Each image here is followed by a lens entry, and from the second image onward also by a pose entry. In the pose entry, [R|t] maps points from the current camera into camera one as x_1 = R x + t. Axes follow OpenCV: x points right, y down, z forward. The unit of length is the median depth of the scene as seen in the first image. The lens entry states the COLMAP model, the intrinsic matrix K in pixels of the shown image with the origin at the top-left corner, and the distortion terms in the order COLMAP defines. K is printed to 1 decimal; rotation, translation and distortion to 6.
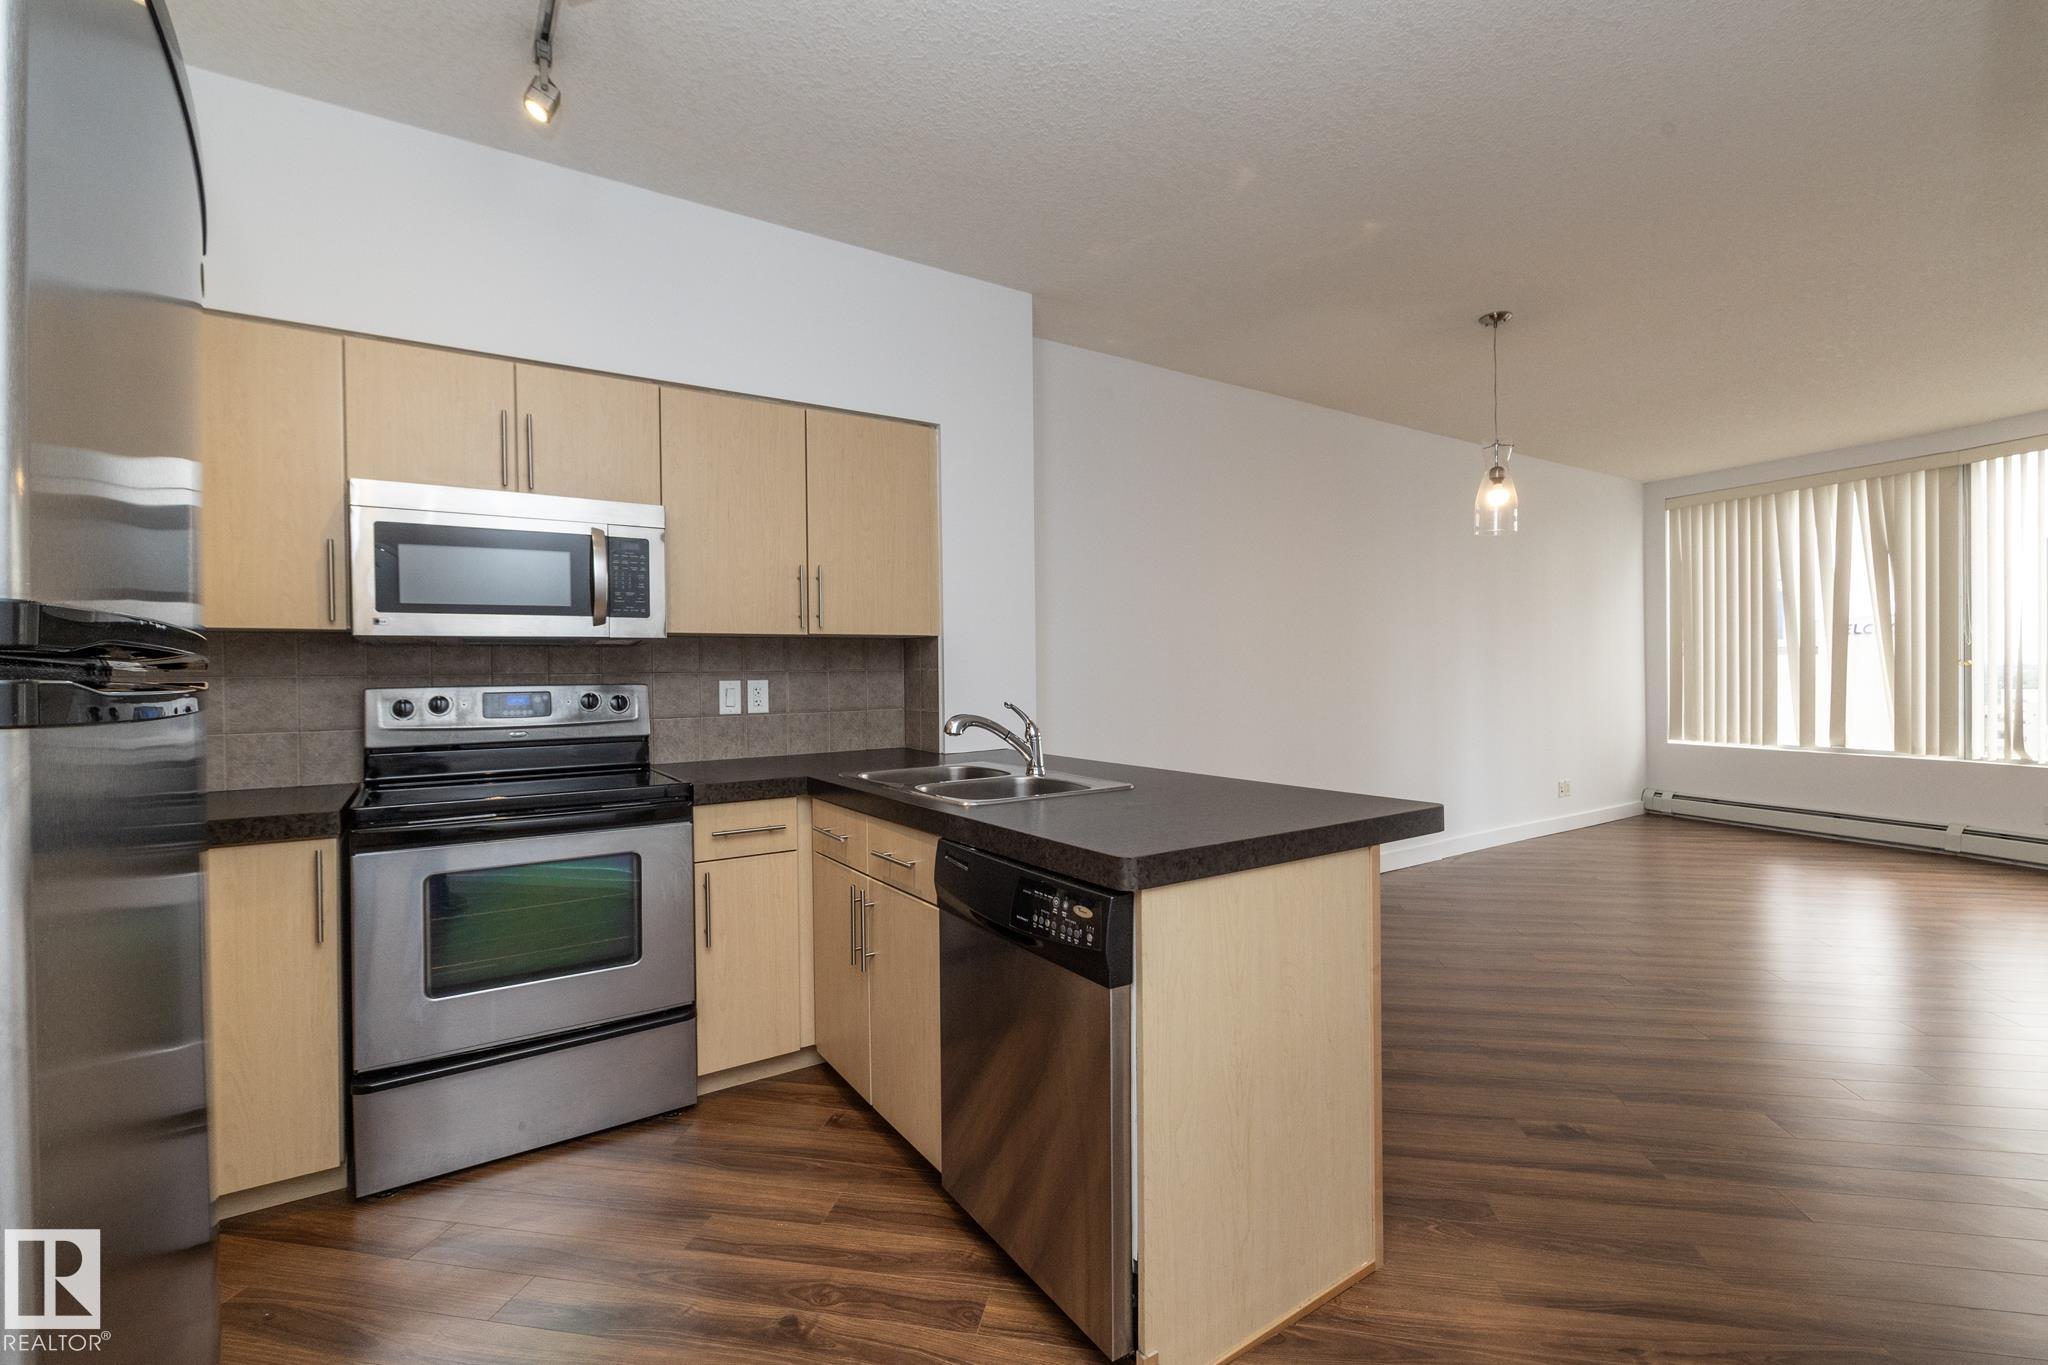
lens RADIAL K [[866.9, 0, 1024.8], [0, 866.9, 678.9], [0, 0, 1]] dist [-0.003709, 0.000990]
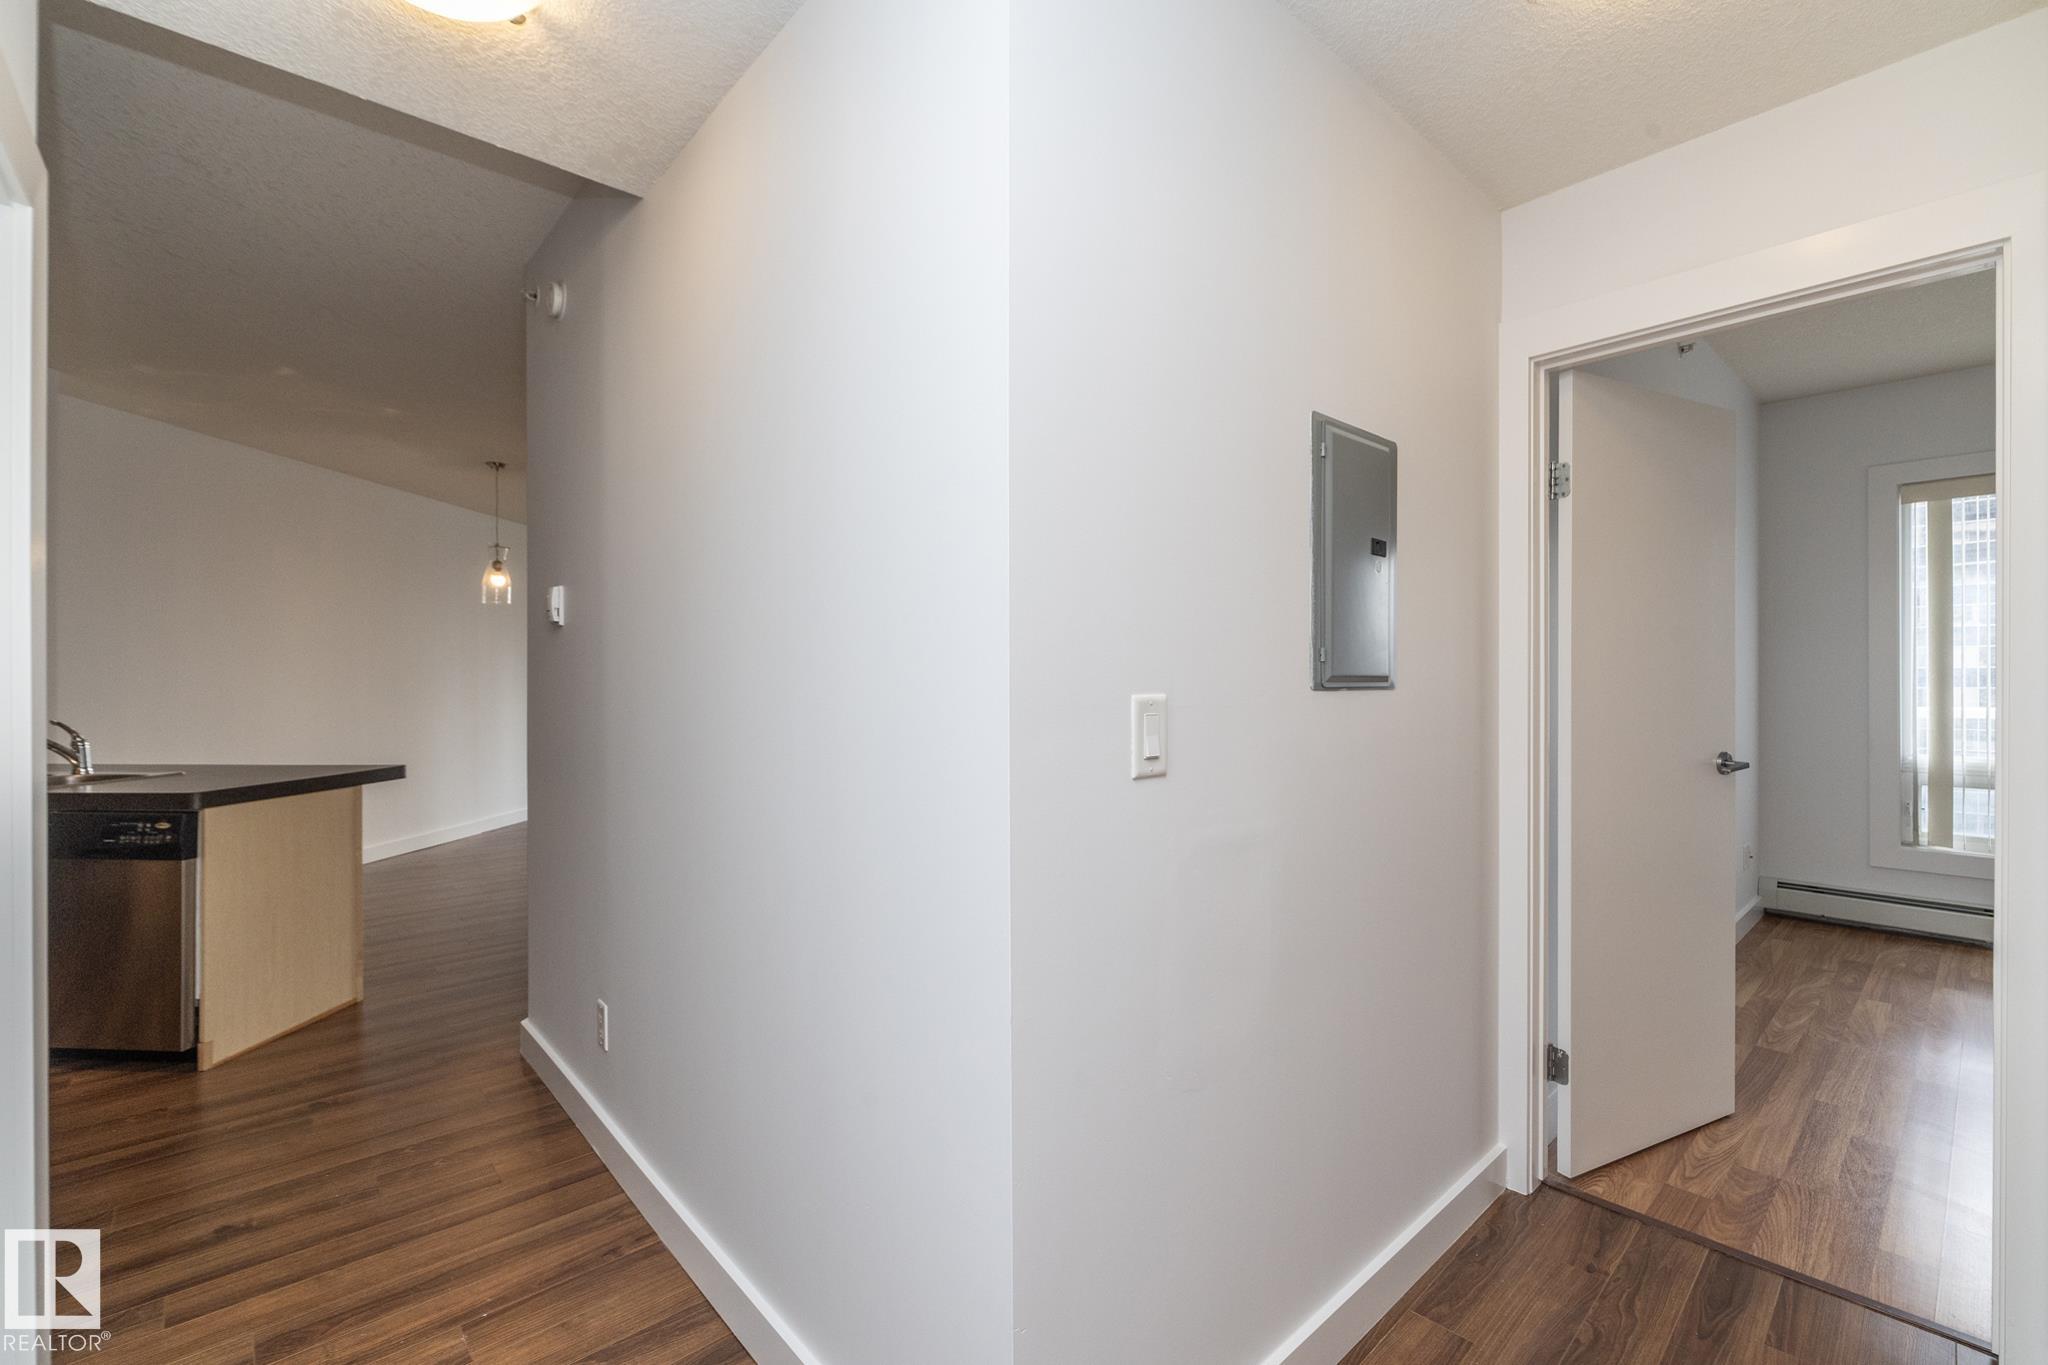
lens RADIAL K [[866.9, 0, 1032.5], [0, 866.9, 674.9], [0, 0, 1]] dist [-0.003709, 0.000990]
pose [[0.587360, 0.012739, 0.809226, -0.200142], [0.001889, 0.999852, -0.017111, -0.018194], [-0.809324, 0.011579, 0.587249, -0.957087]]
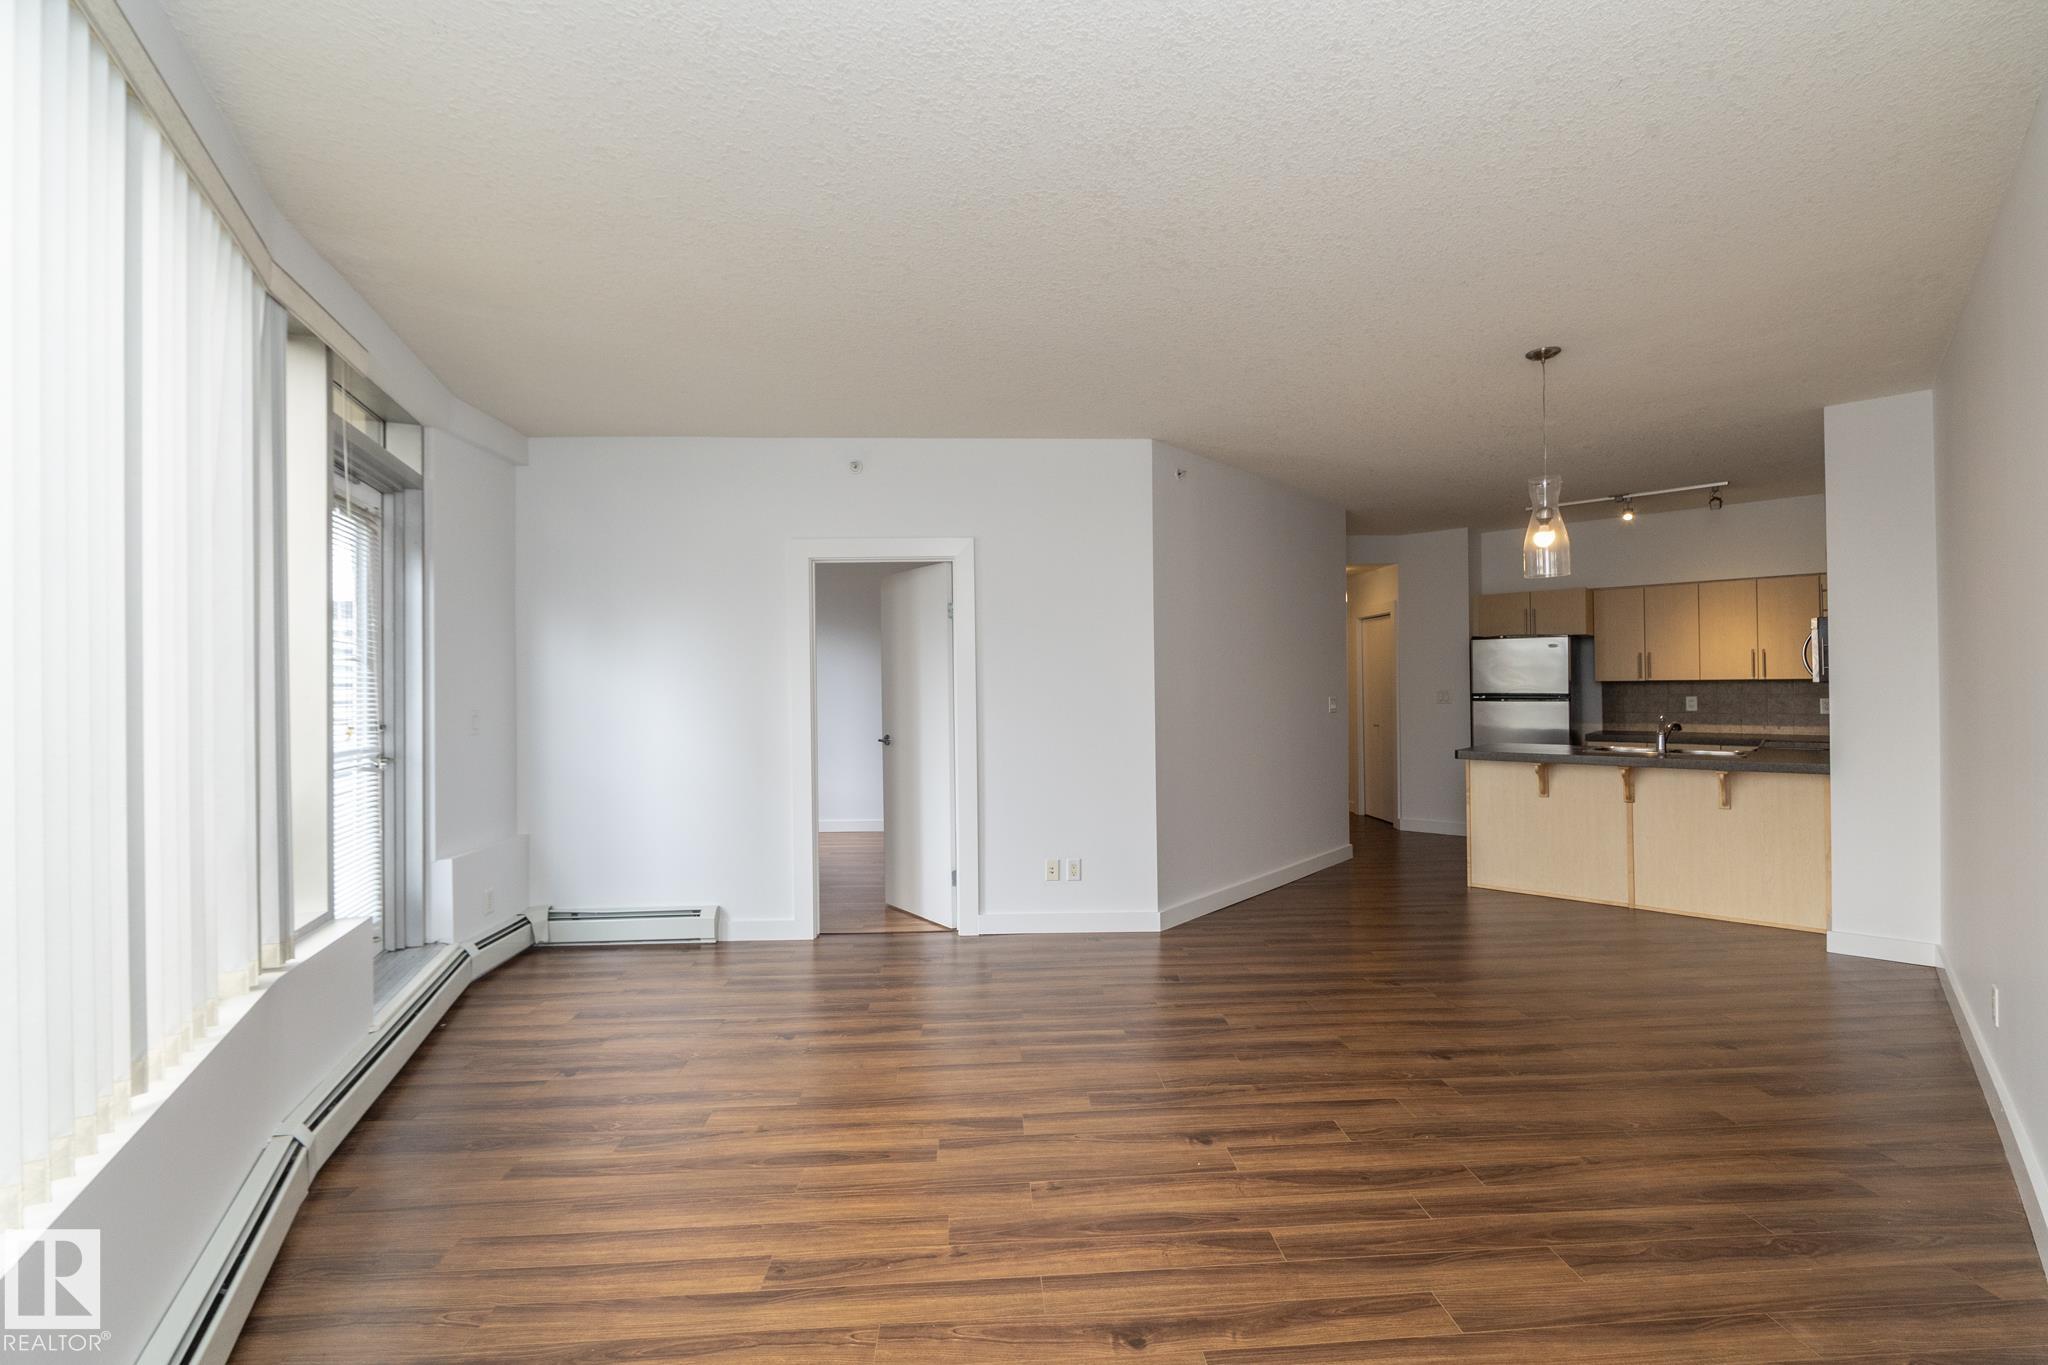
lens RADIAL K [[866.9, 0, 1025.1], [0, 866.9, 683.2], [0, 0, 1]] dist [-0.003709, 0.000990]
pose [[-0.969048, 0.020987, -0.245981, 1.901040], [0.020001, 0.999779, 0.006503, -0.095715], [0.246063, 0.001382, -0.969253, 2.529517]]
